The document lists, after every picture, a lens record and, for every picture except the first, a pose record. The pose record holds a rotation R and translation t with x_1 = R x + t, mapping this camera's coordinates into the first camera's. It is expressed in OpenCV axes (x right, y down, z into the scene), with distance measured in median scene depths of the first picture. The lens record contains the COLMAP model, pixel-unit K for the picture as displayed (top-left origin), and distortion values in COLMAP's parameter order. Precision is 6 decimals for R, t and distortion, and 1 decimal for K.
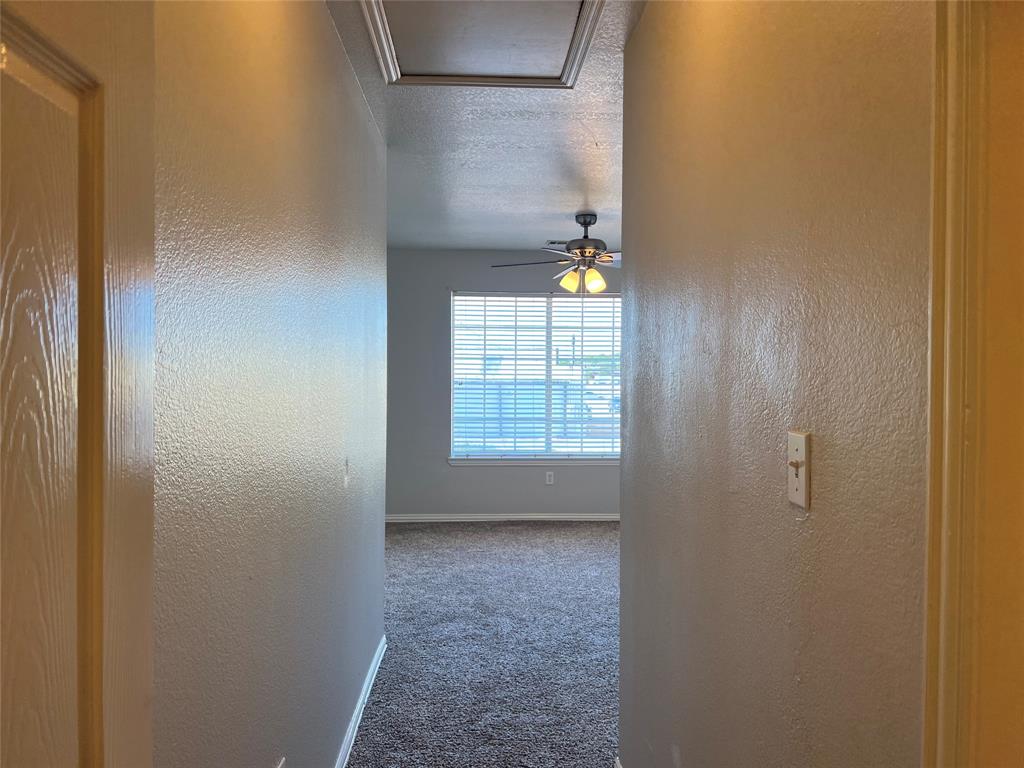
lens RADIAL K [[745.4, 0, 514.5], [0, 745.4, 377.8], [0, 0, 1]] dist [0.015210, -0.025478]
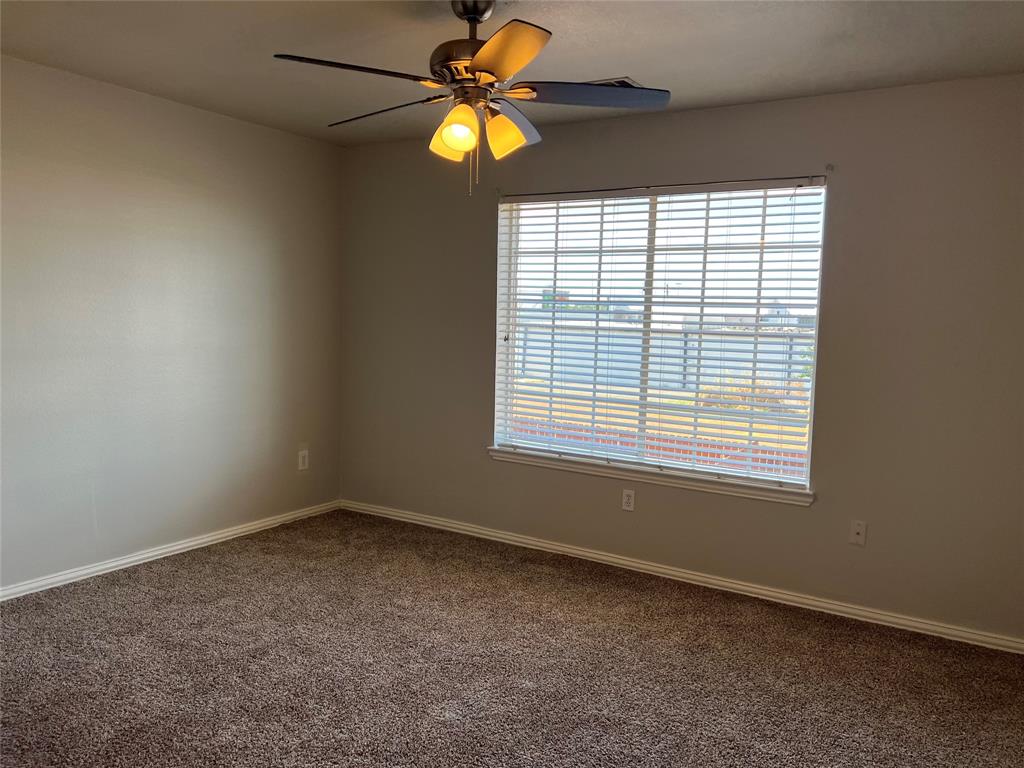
lens RADIAL K [[782.4, 0, 501.8], [0, 782.4, 379.2], [0, 0, 1]] dist [-0.000063, -0.012934]
pose [[0.814270, 0.069076, -0.576361, 0.318296], [-0.025142, 0.996160, 0.083869, -0.013774], [0.579941, -0.053801, 0.812880, 0.429614]]
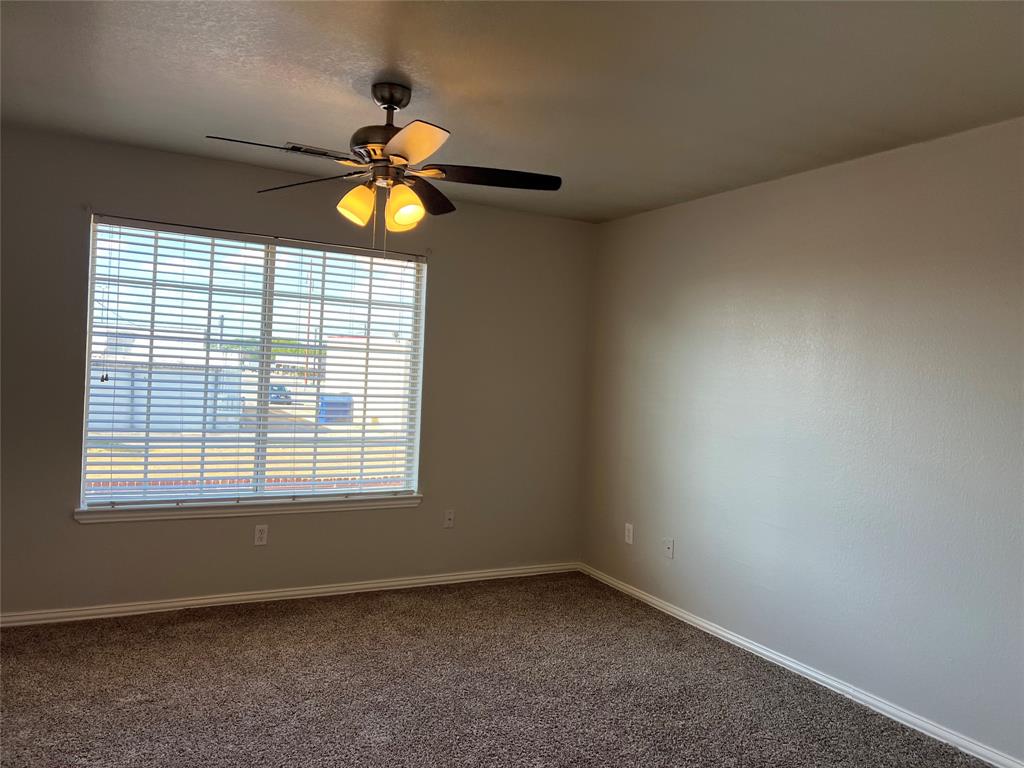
lens RADIAL K [[745.4, 0, 503.0], [0, 745.4, 381.5], [0, 0, 1]] dist [0.015210, -0.025478]
pose [[0.898599, 0.033868, 0.437462, -0.048080], [-0.042614, 0.999040, 0.010187, -0.008369], [-0.436697, -0.027796, 0.899179, 0.353579]]
